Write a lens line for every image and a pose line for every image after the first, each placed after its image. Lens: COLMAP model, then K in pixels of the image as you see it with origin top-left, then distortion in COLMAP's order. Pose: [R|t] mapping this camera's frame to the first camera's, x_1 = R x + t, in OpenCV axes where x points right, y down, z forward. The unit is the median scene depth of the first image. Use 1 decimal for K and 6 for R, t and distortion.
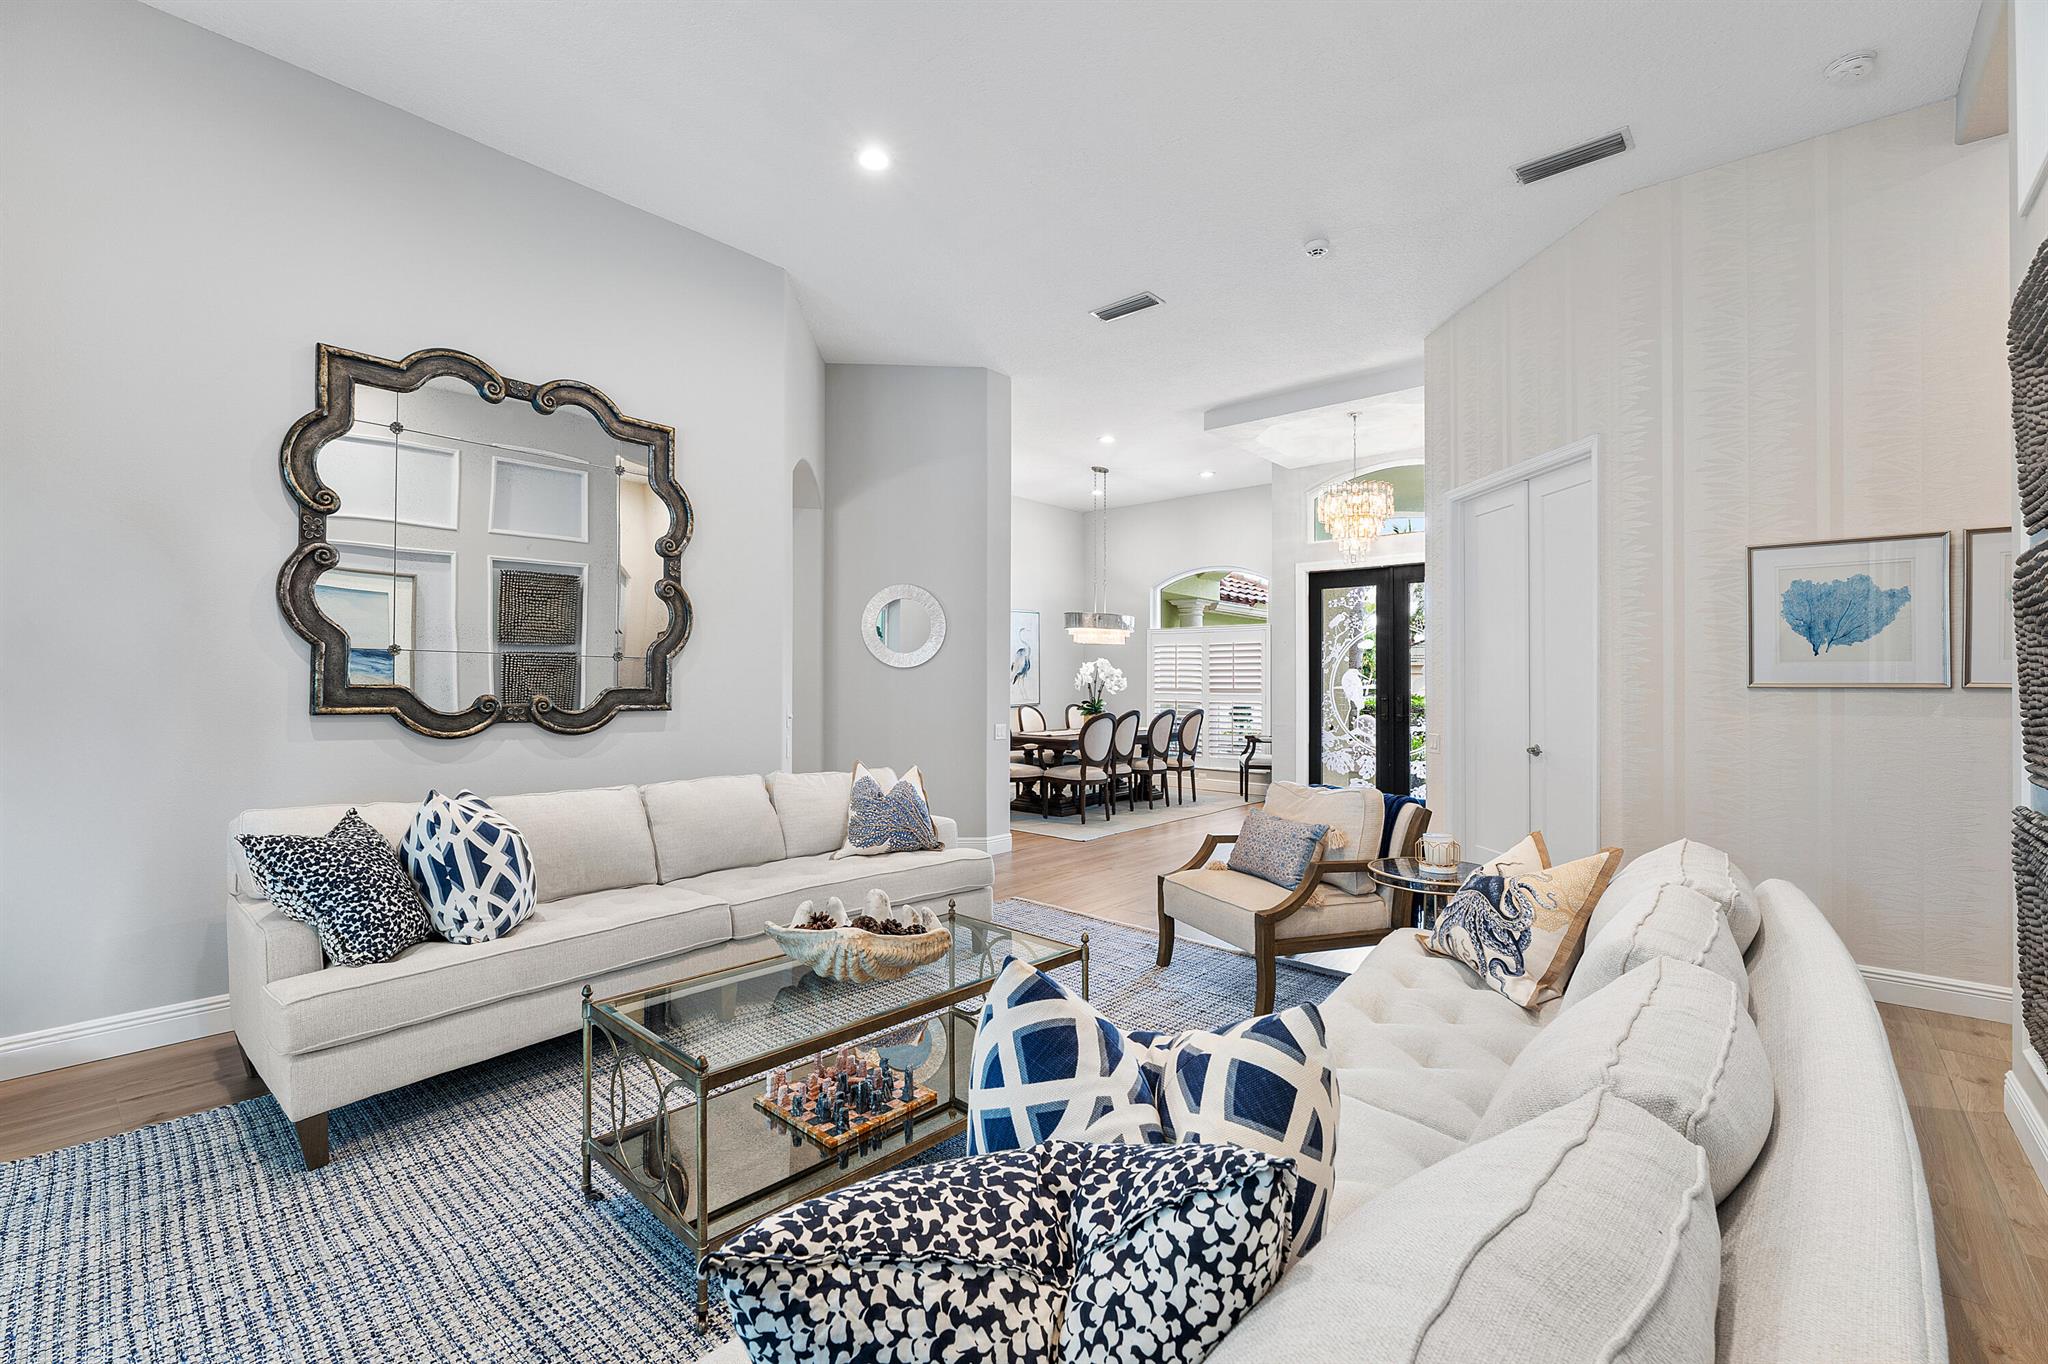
lens RADIAL K [[867.2, 0, 1020.9], [0, 867.2, 673.1], [0, 0, 1]] dist [0.000180, 0.000015]
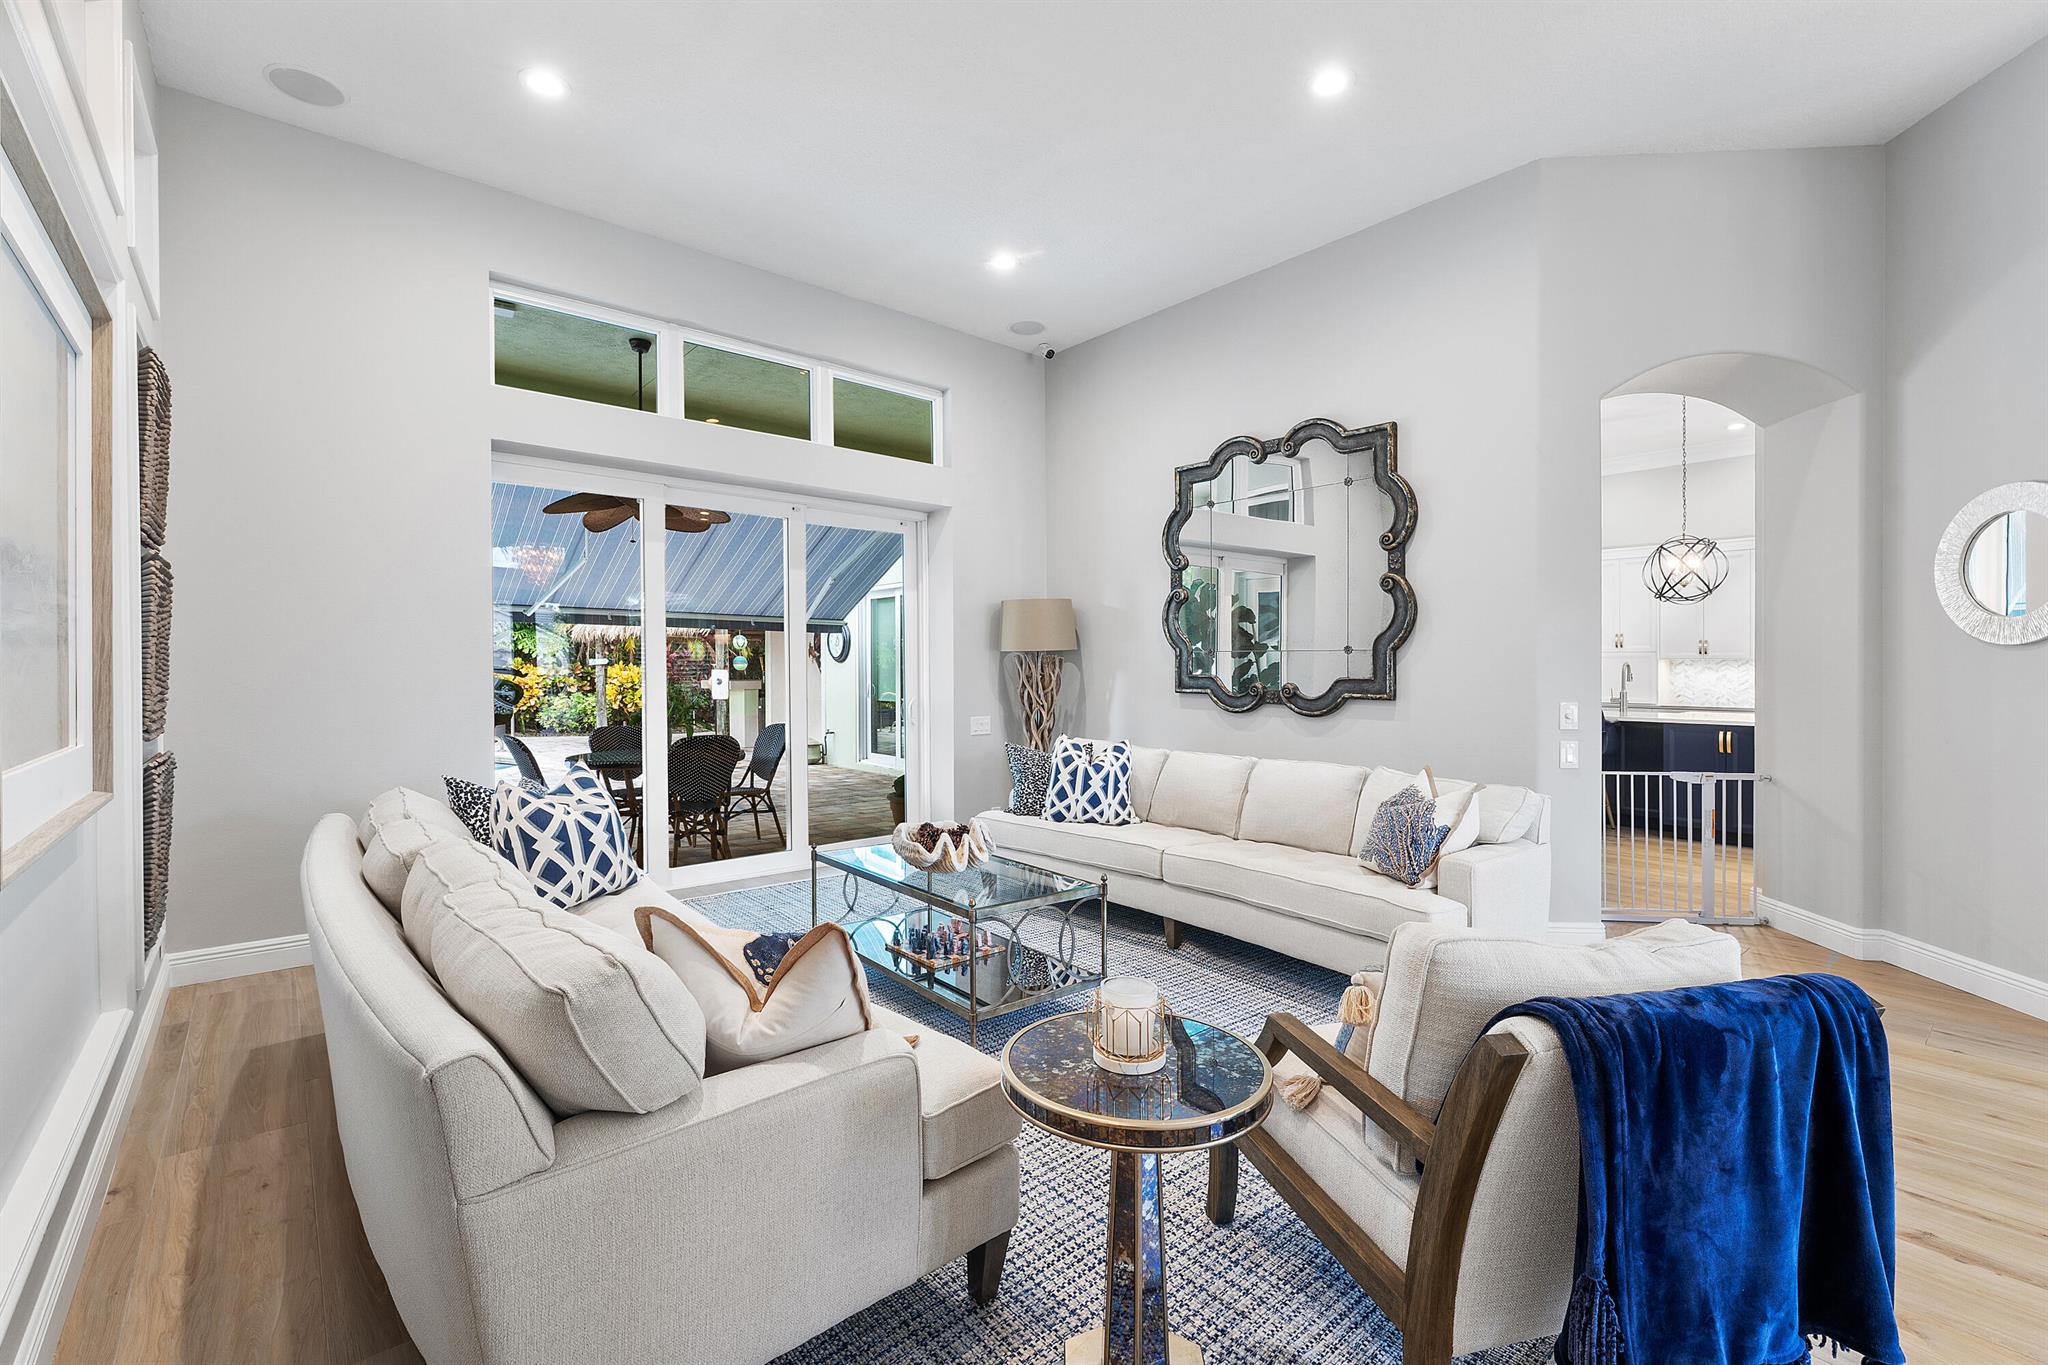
lens RADIAL K [[867.2, 0, 1020.9], [0, 867.2, 673.6], [0, 0, 1]] dist [0.000180, 0.000015]
pose [[-0.138809, -0.002137, -0.990317, 0.681668], [-0.001733, 0.999997, -0.001915, 0.013622], [0.990318, 0.001451, -0.138812, 0.729946]]
